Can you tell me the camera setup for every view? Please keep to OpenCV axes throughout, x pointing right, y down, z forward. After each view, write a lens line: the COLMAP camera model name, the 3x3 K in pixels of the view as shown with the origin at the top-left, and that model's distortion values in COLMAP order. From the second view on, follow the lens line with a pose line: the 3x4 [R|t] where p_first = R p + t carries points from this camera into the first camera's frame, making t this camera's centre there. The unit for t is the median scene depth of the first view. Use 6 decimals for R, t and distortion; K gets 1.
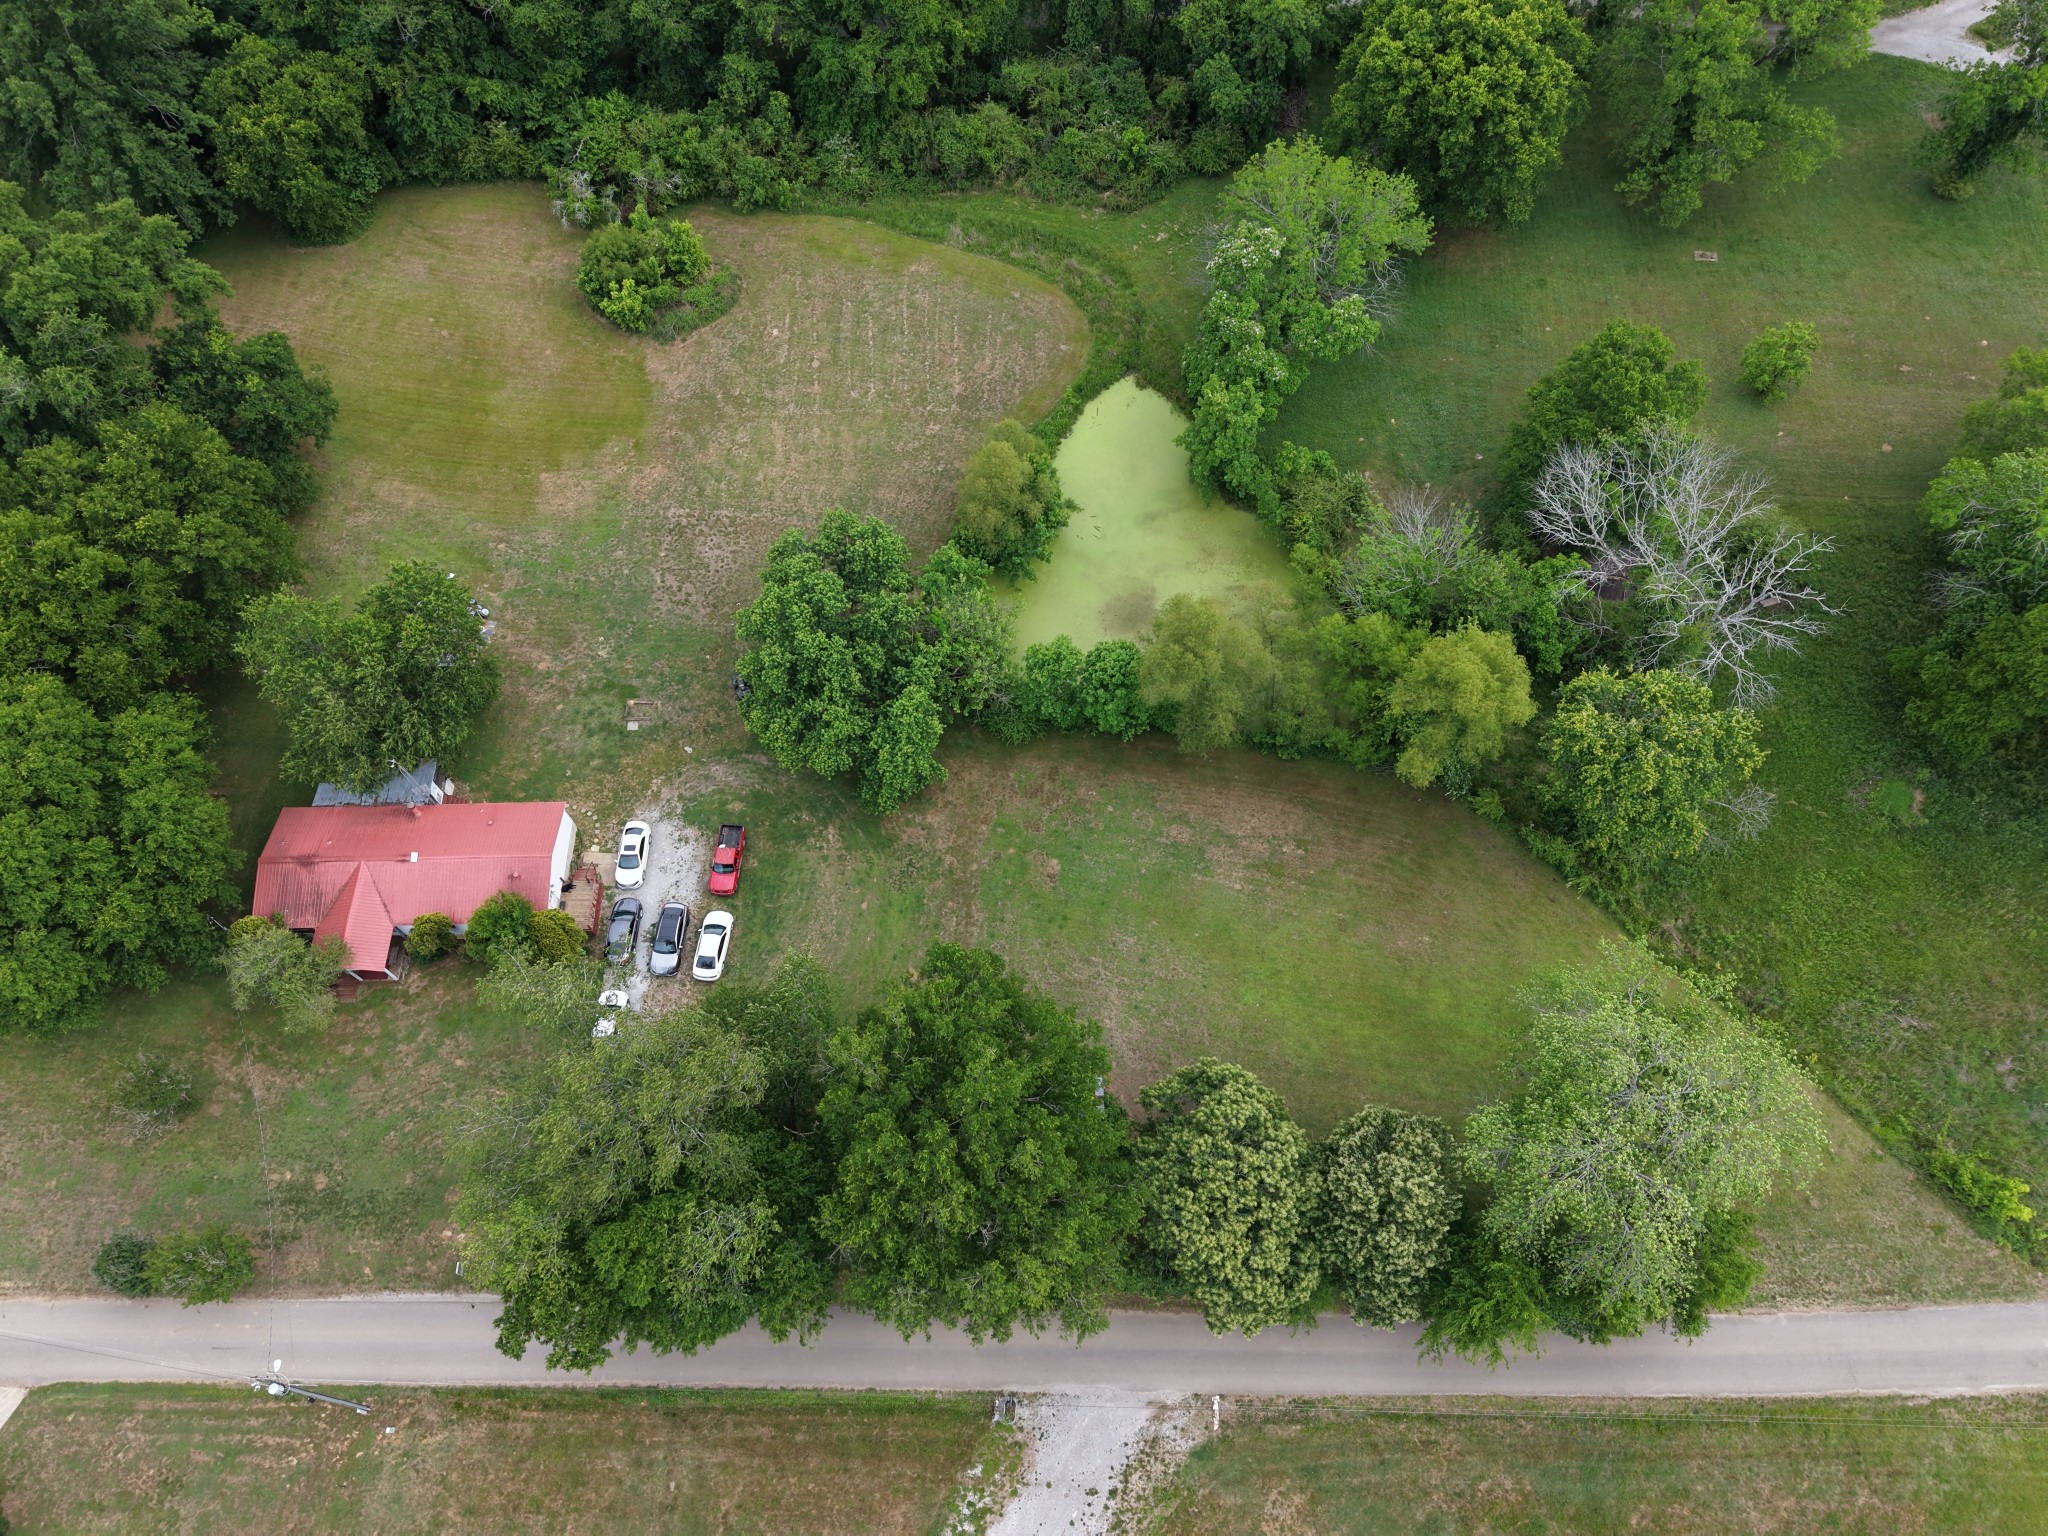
lens RADIAL K [[1344.3, 0, 1032.2], [0, 1344.3, 765.1], [0, 0, 1]] dist [0.011280, -0.016153]
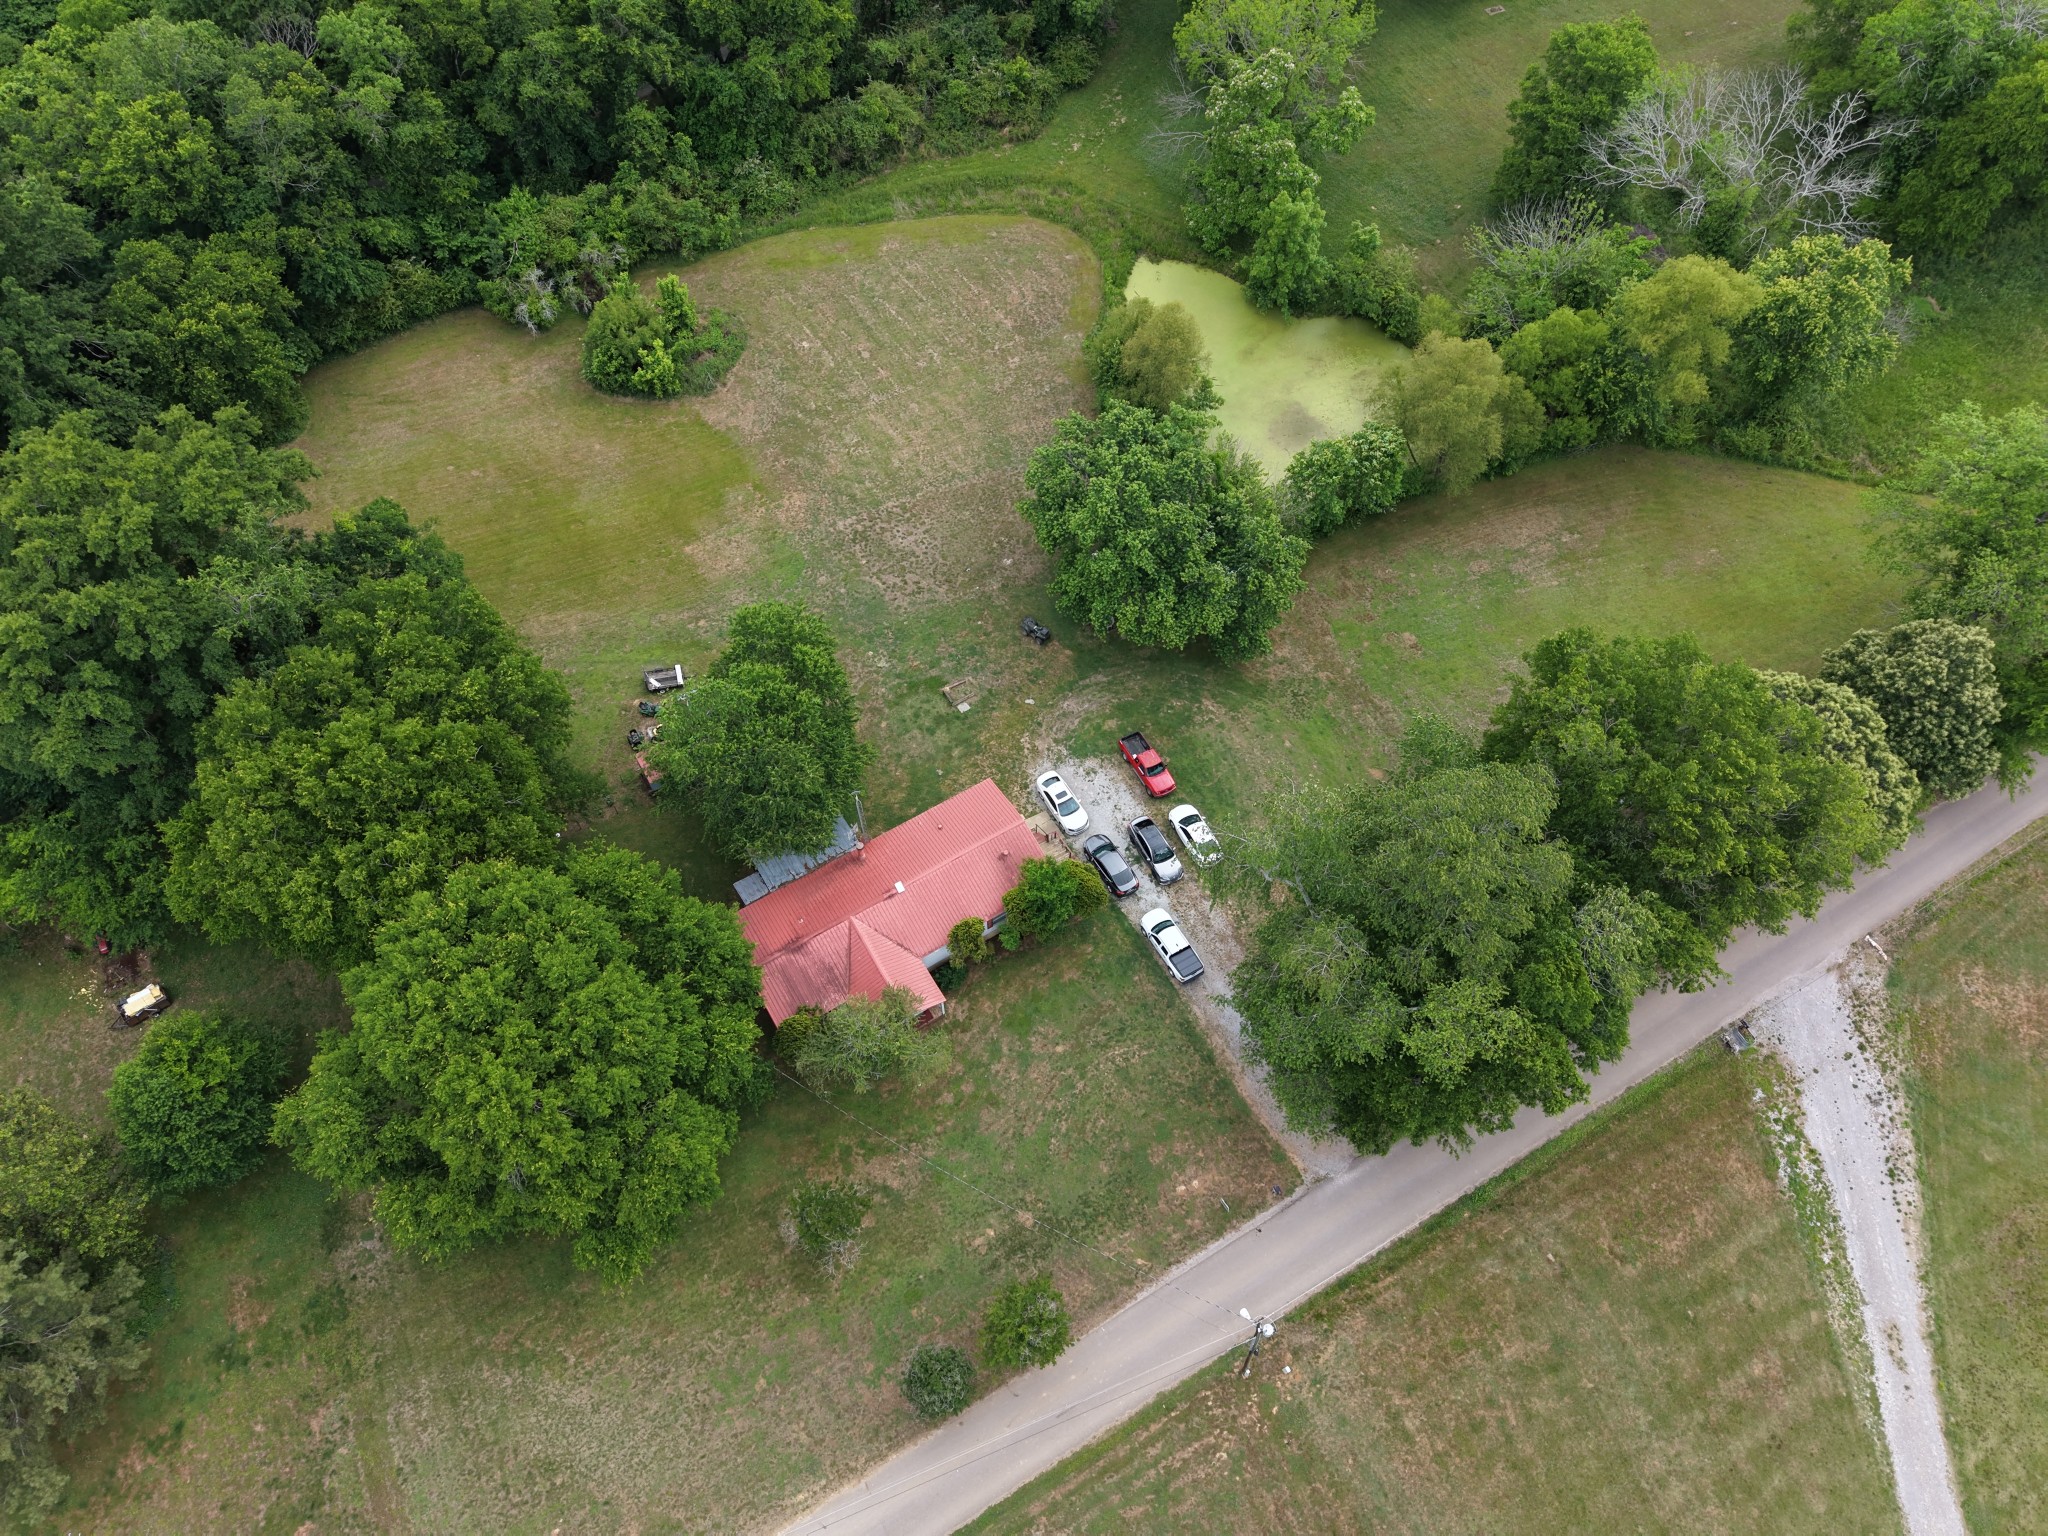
lens RADIAL K [[1344.3, 0, 1019.3], [0, 1344.3, 770.0], [0, 0, 1]] dist [0.011280, -0.016153]
pose [[0.861019, -0.433027, 0.266710, -0.558771], [0.450604, 0.892708, -0.005293, 0.035809], [-0.235802, 0.124738, 0.963762, 0.074808]]
